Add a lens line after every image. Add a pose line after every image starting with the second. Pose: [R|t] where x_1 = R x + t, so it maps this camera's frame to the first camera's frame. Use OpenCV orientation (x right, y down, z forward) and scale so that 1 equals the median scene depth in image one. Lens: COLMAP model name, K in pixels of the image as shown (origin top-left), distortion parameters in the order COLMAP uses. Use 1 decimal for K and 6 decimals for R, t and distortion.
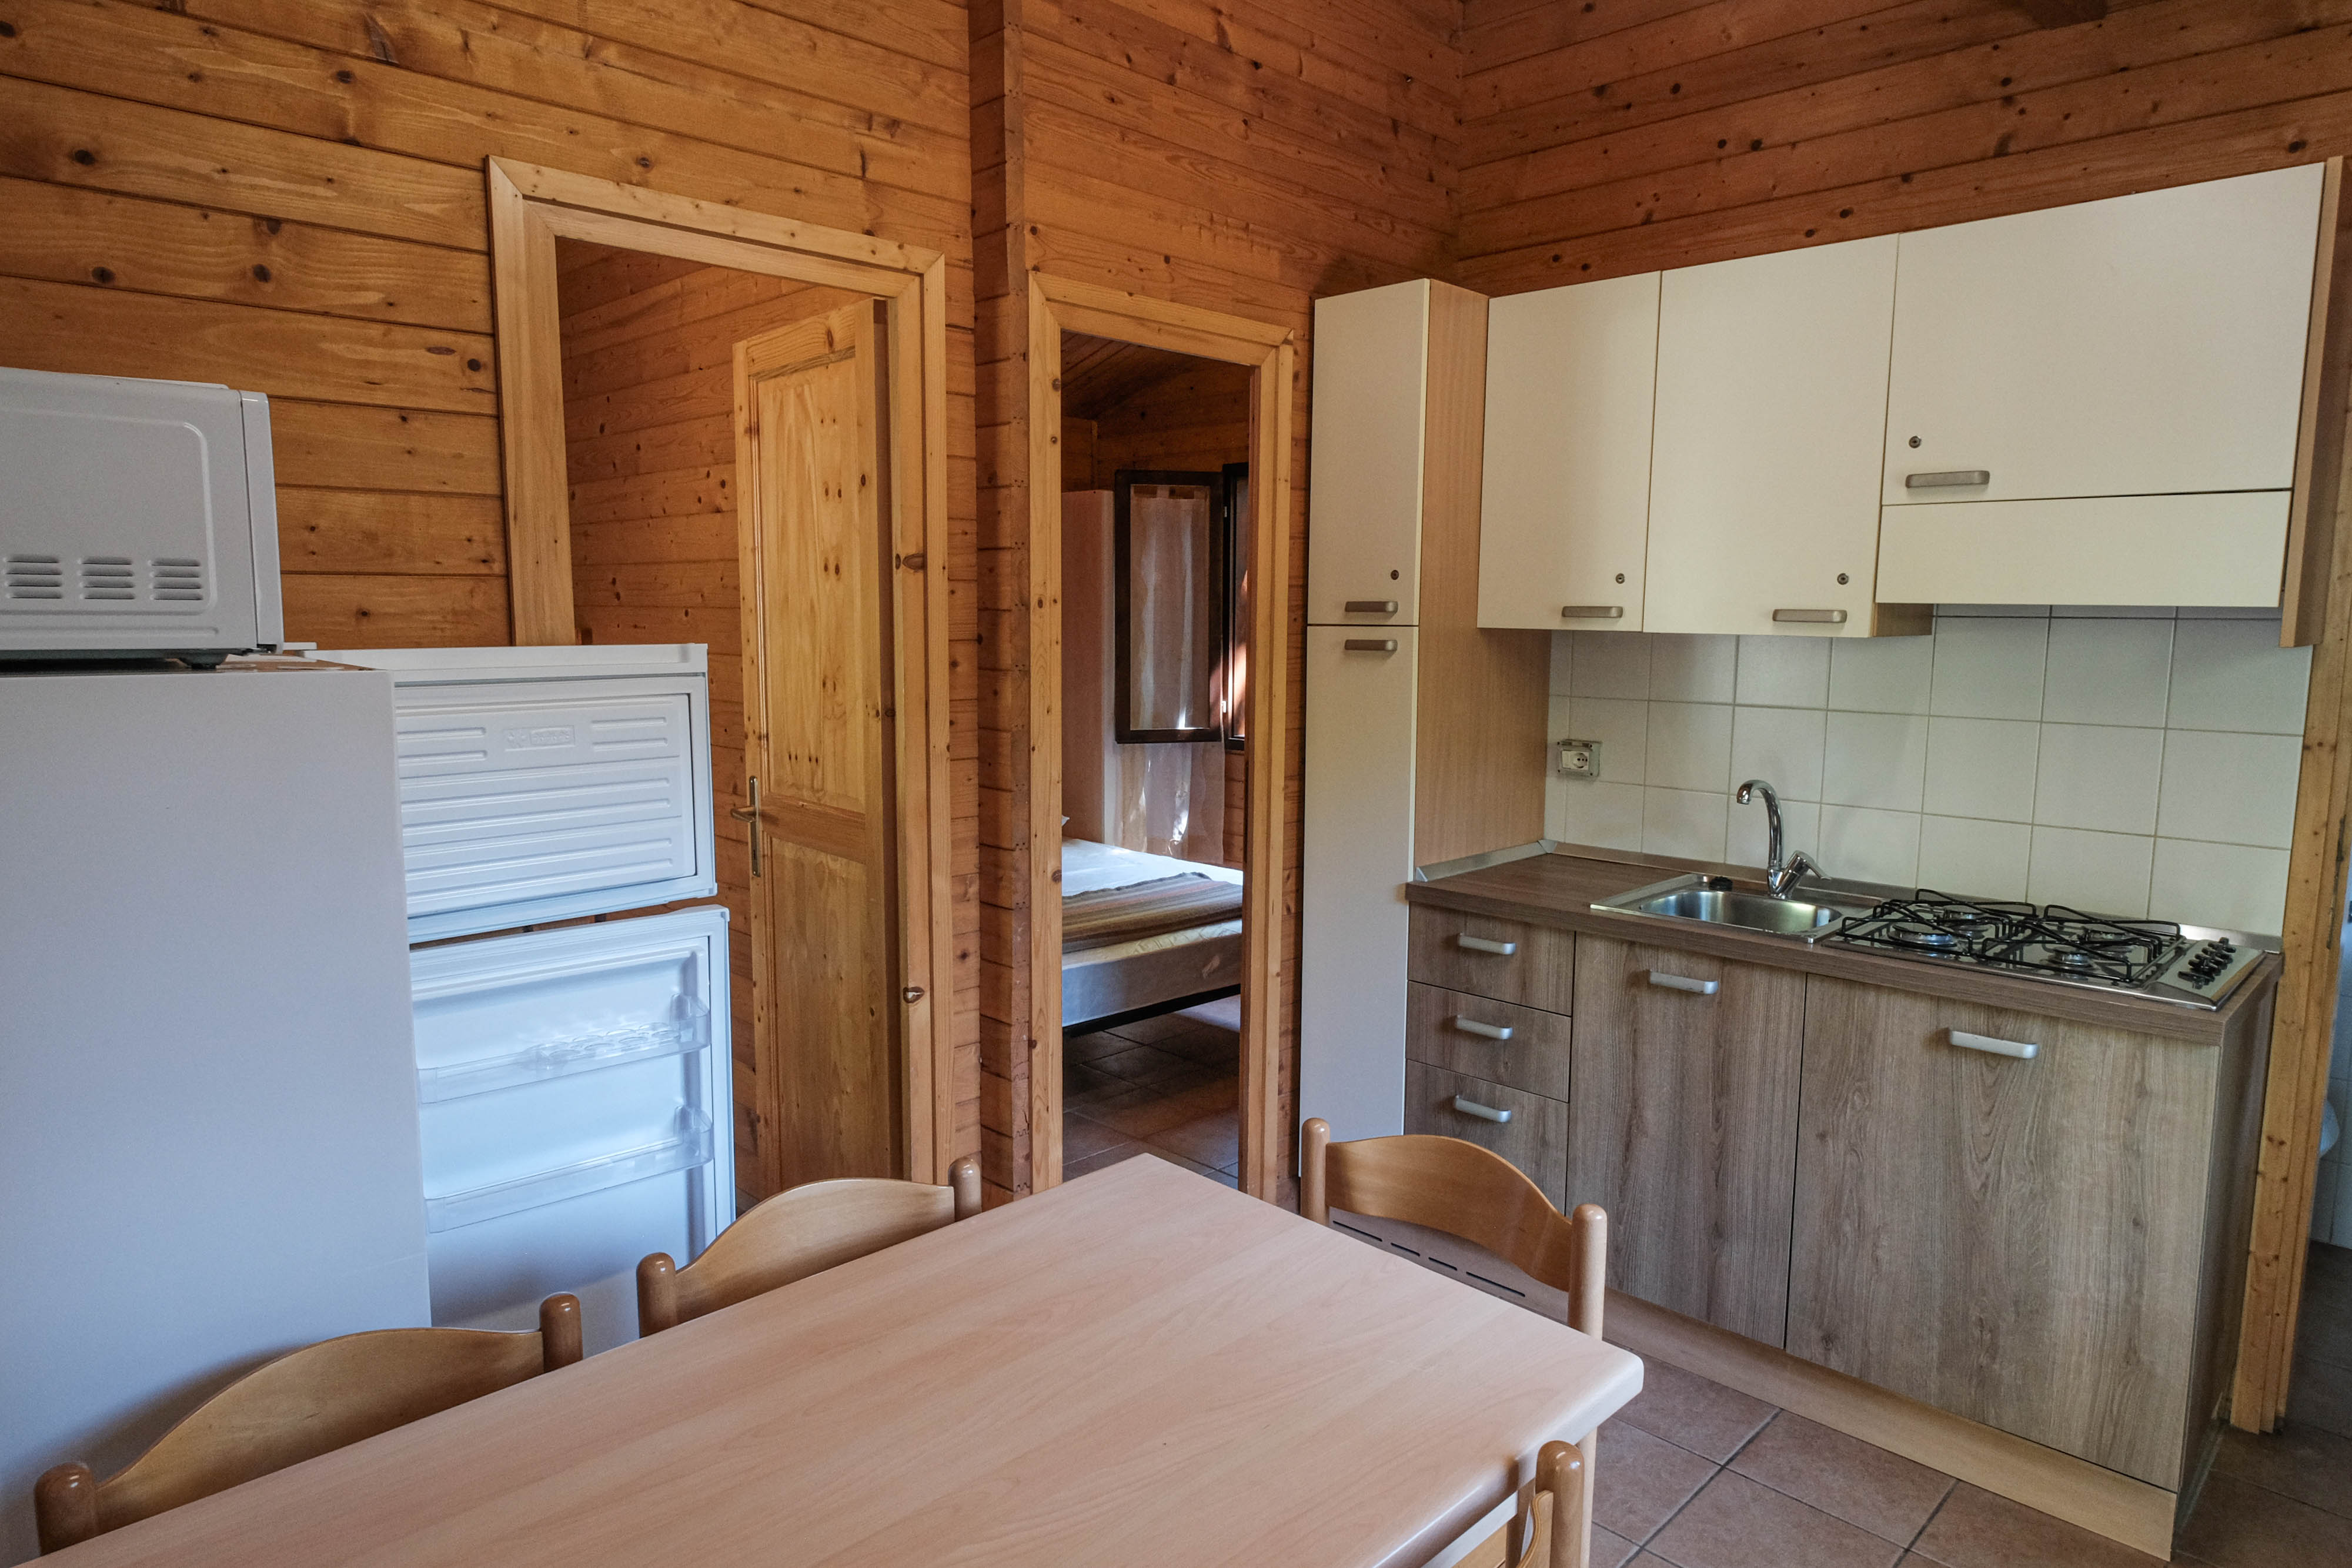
lens RADIAL K [[1389.6, 0, 1176.0], [0, 1389.6, 784.0], [0, 0, 1]] dist [0.001282, -0.004607]
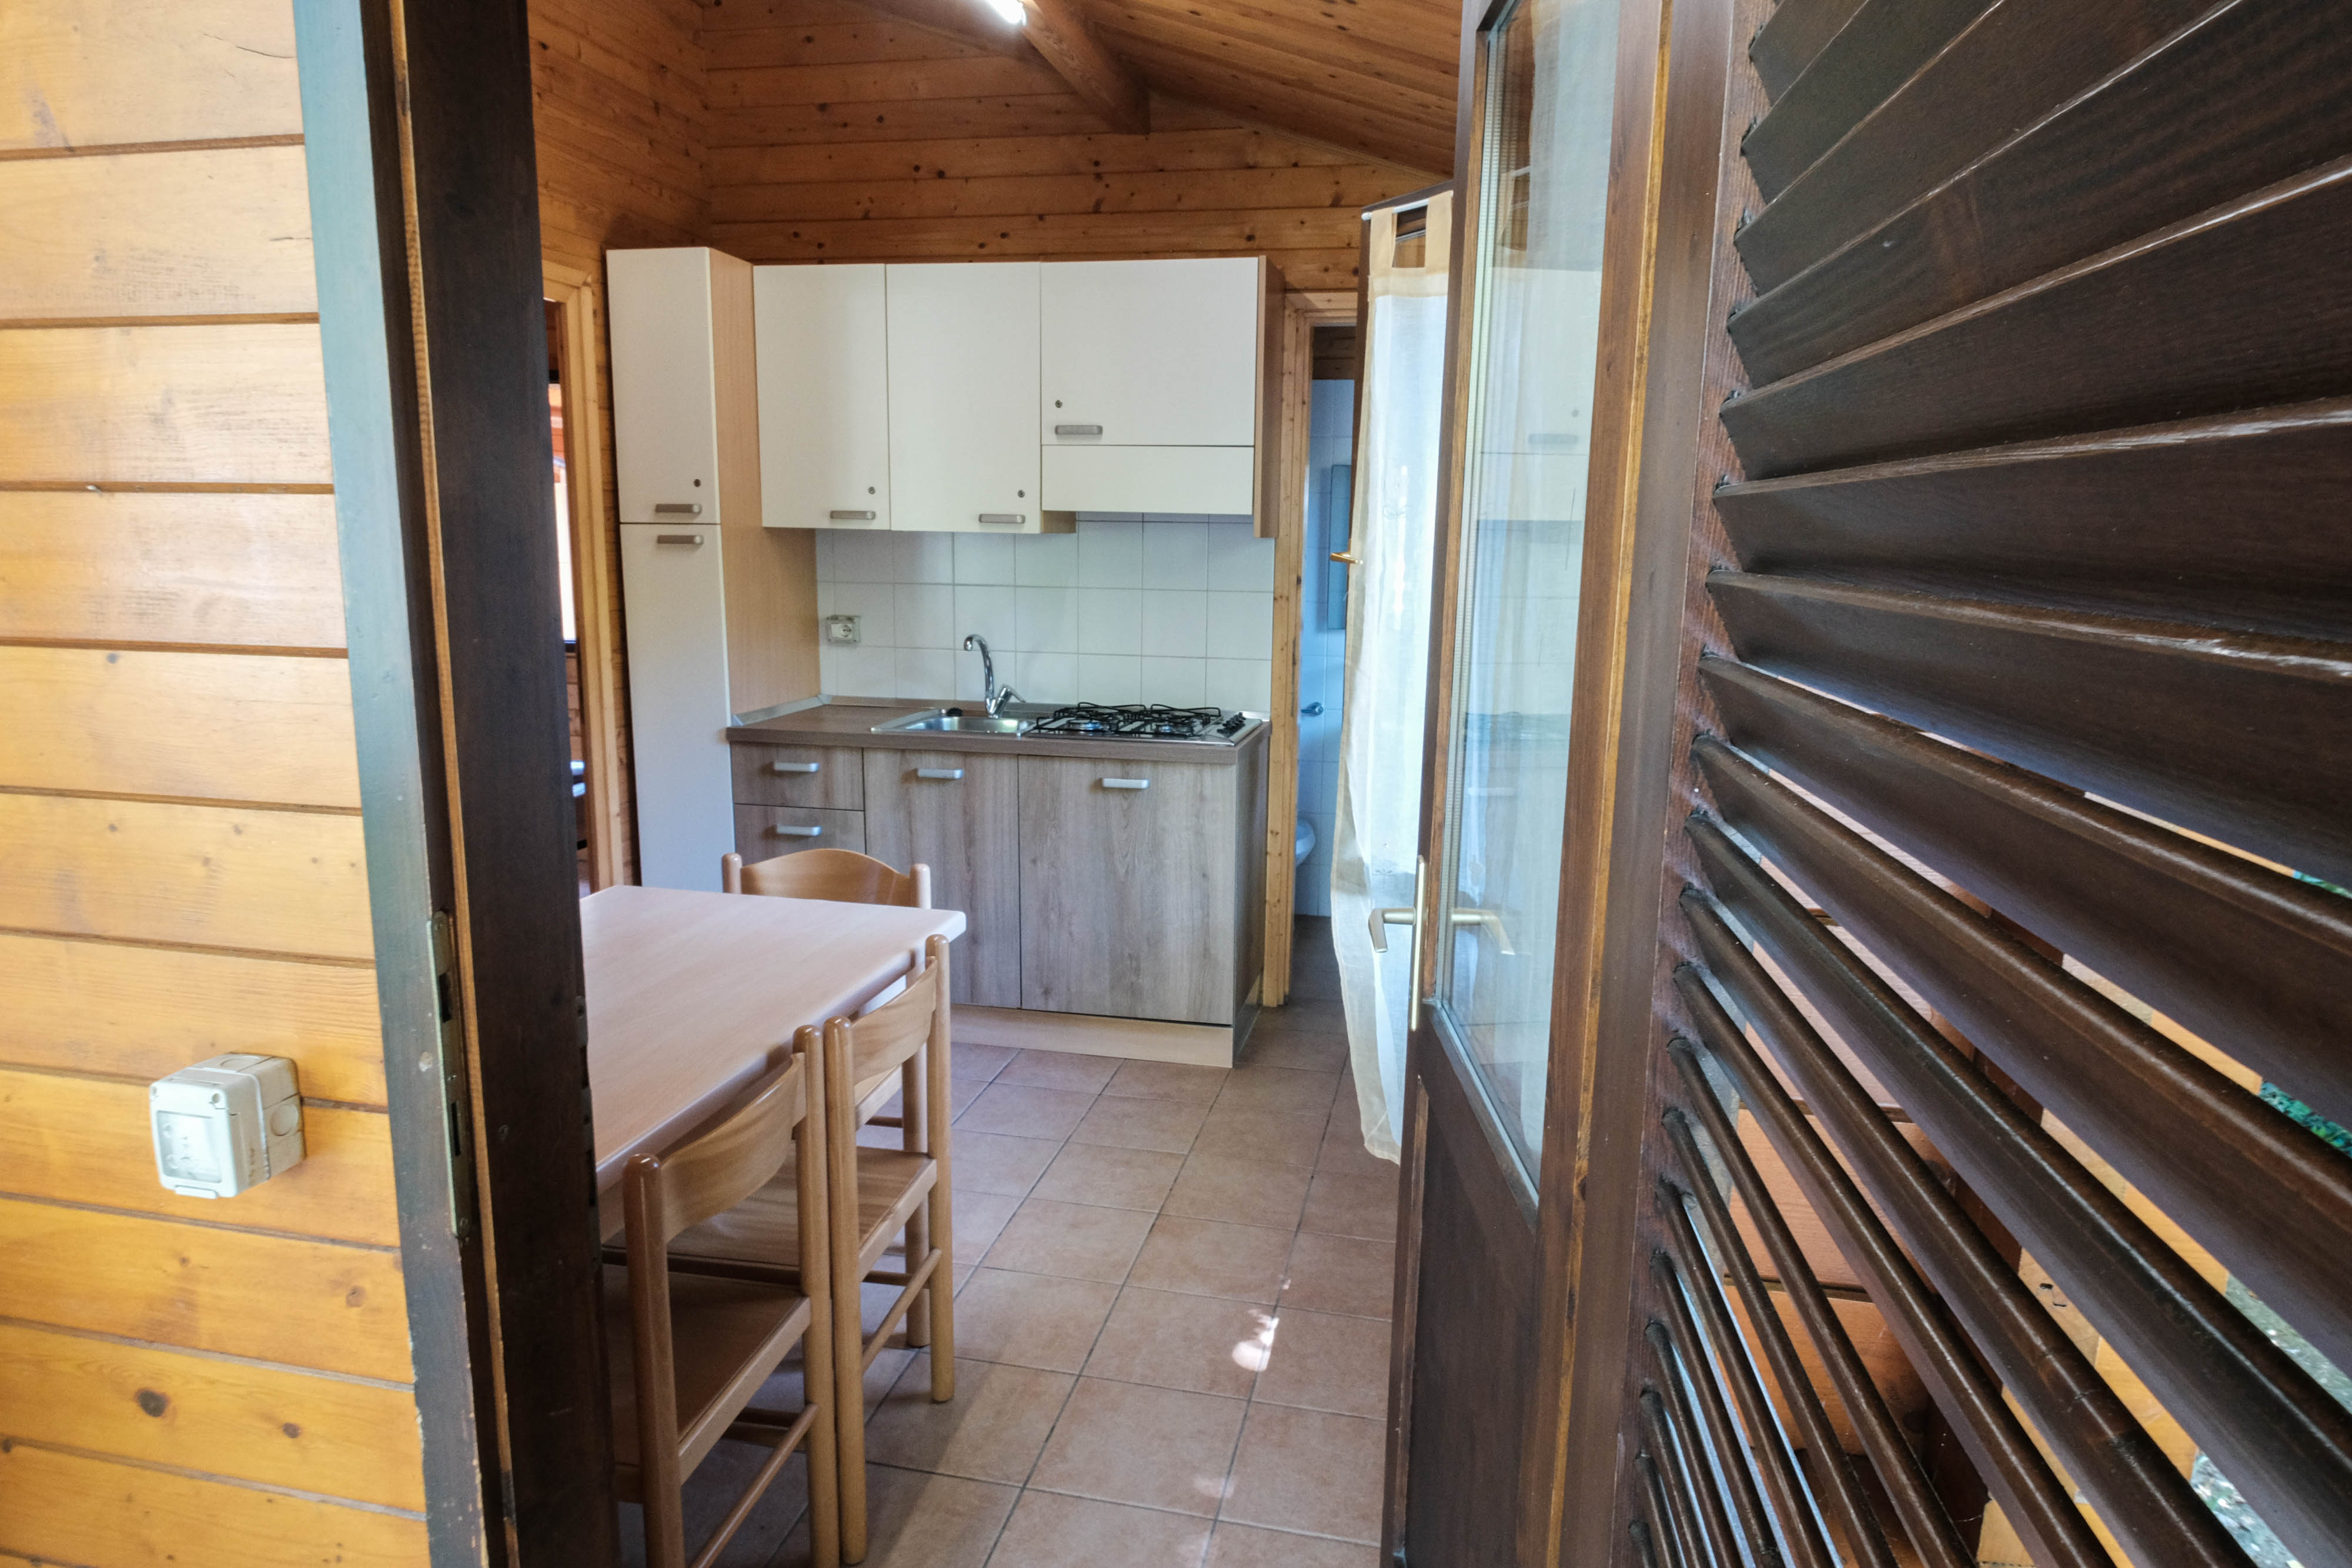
lens RADIAL K [[1389.6, 0, 1176.0], [0, 1389.6, 784.0], [0, 0, 1]] dist [0.001282, -0.004607]
pose [[0.843958, -0.088966, 0.528979, -0.177256], [0.058954, 0.995560, 0.073380, 0.057172], [-0.533159, -0.030744, 0.845456, -0.323305]]
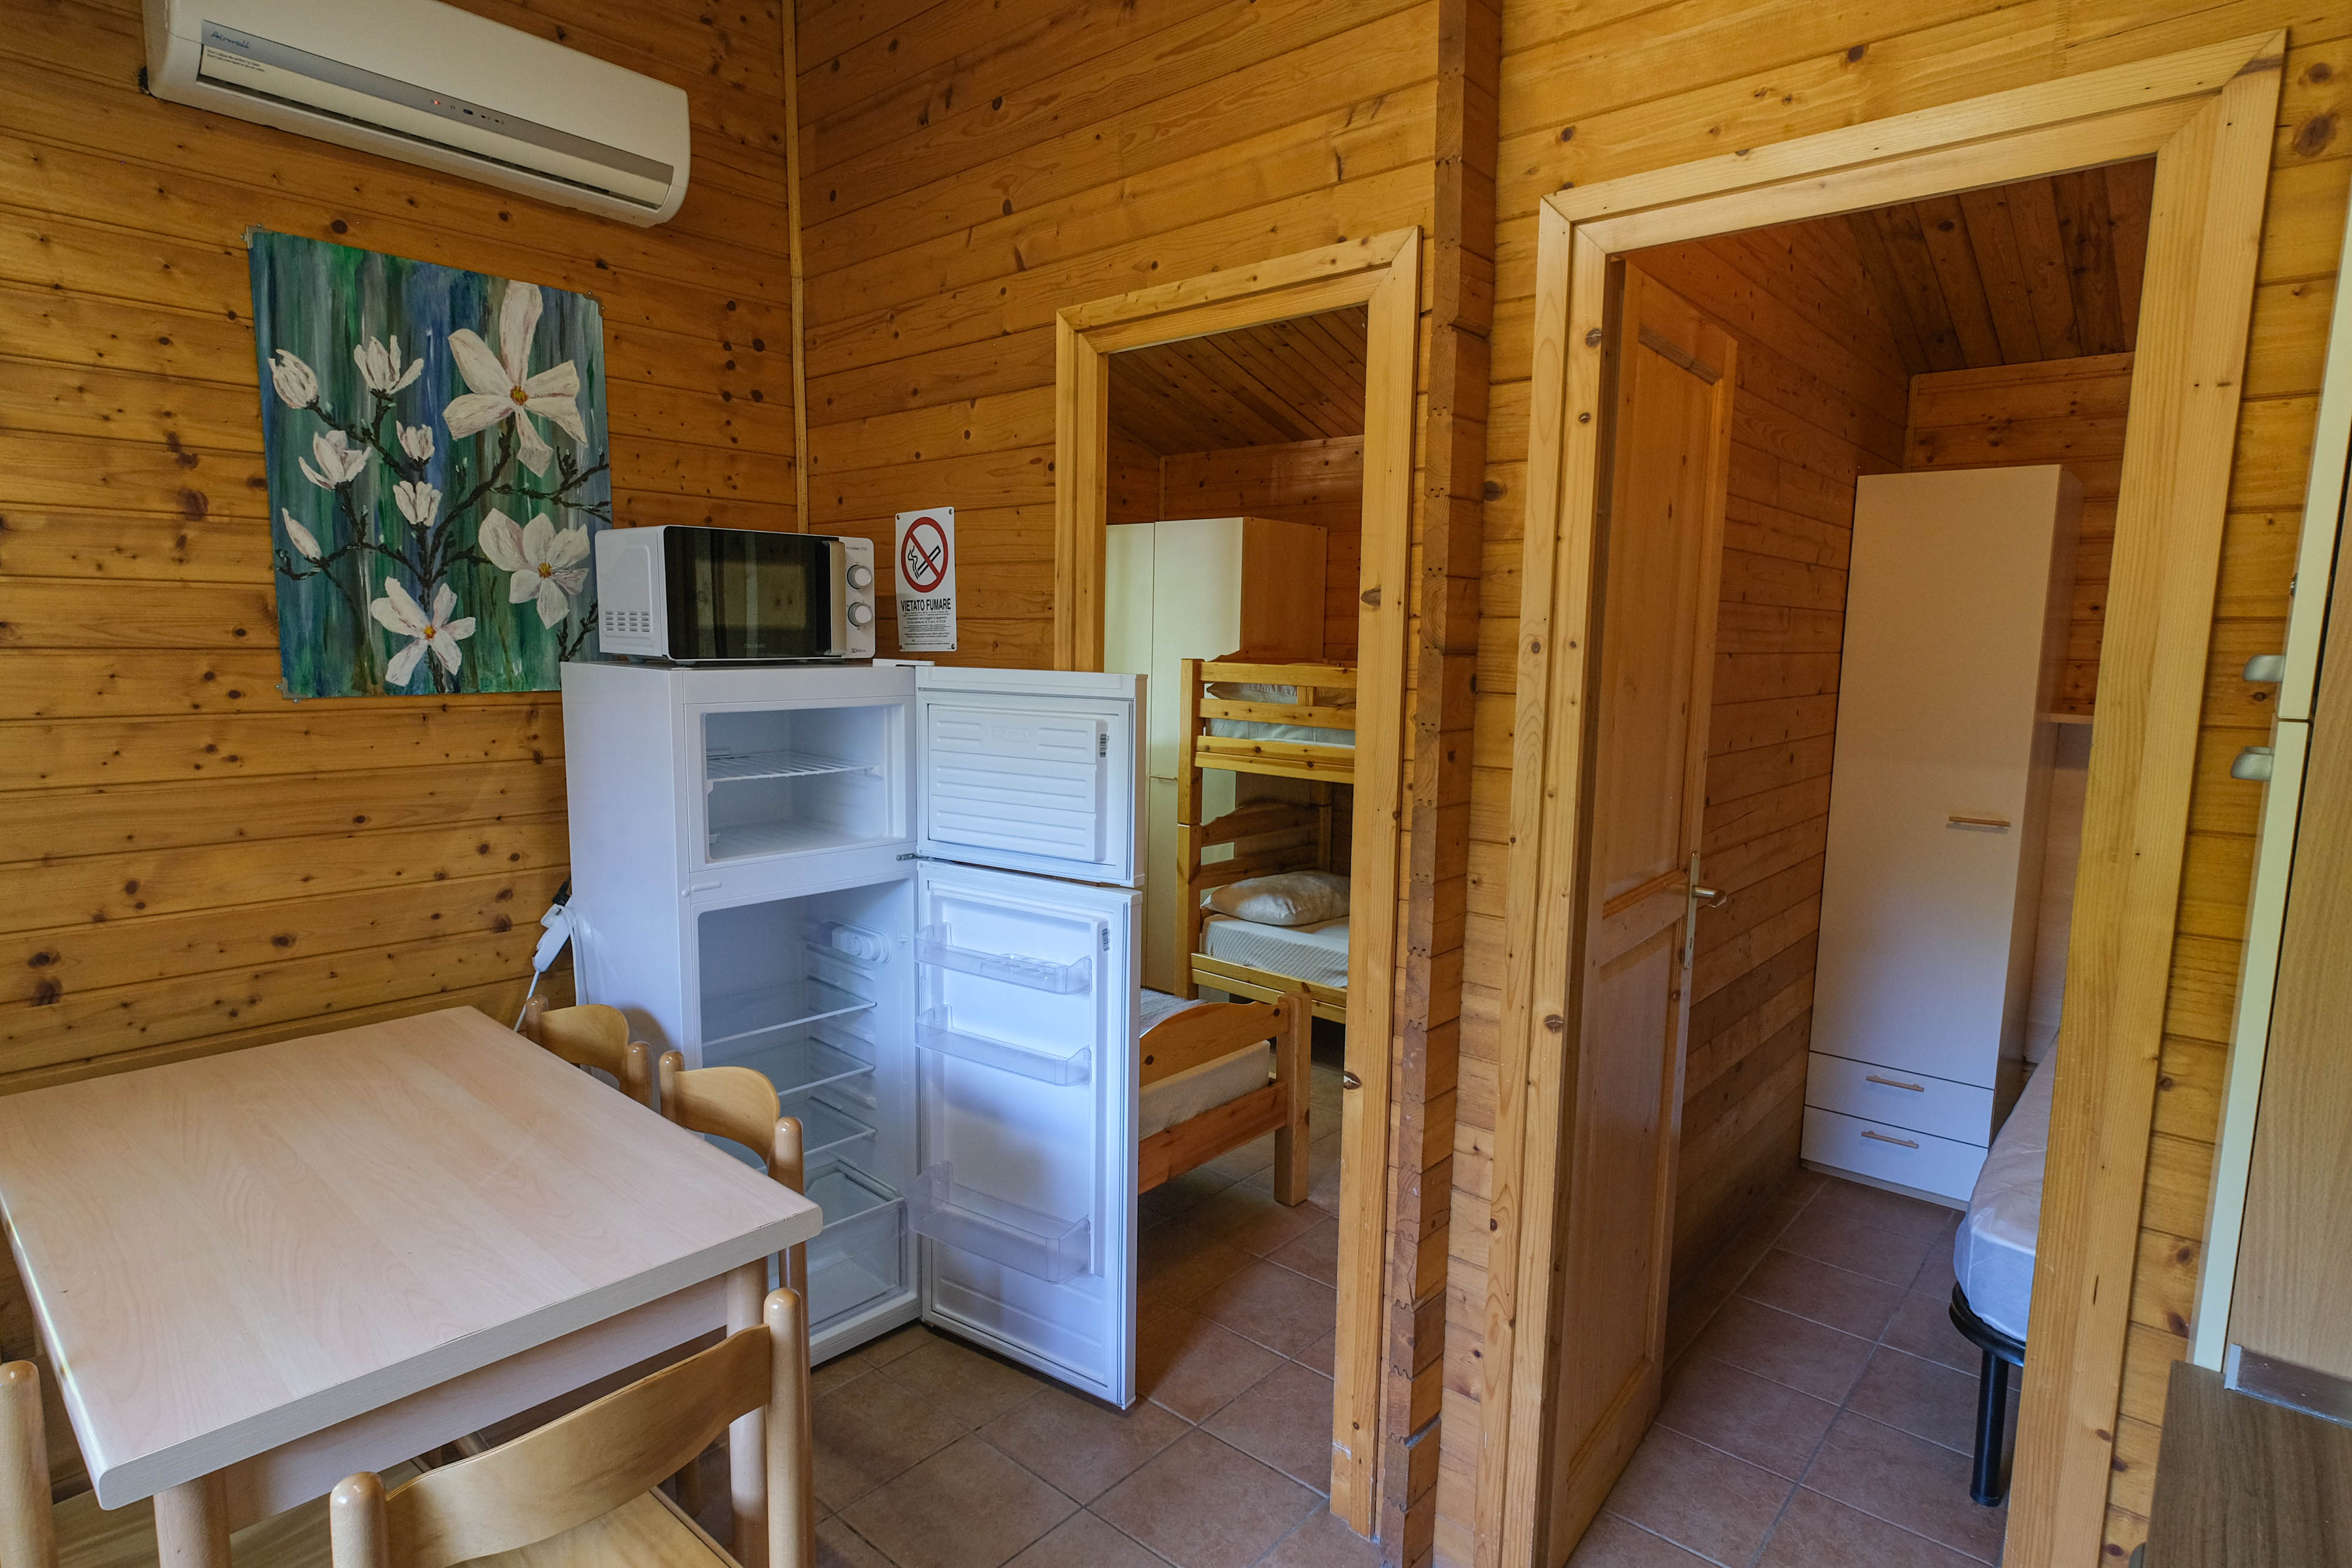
lens RADIAL K [[1233.0, 0, 1176.0], [0, 1233.0, 784.0], [0, 0, 1]] dist [-0.002587, -0.000938]
pose [[0.069116, 0.120446, -0.990311, 0.509055], [-0.141009, 0.983898, 0.109825, -0.096236], [0.987593, 0.132052, 0.084987, 0.713948]]
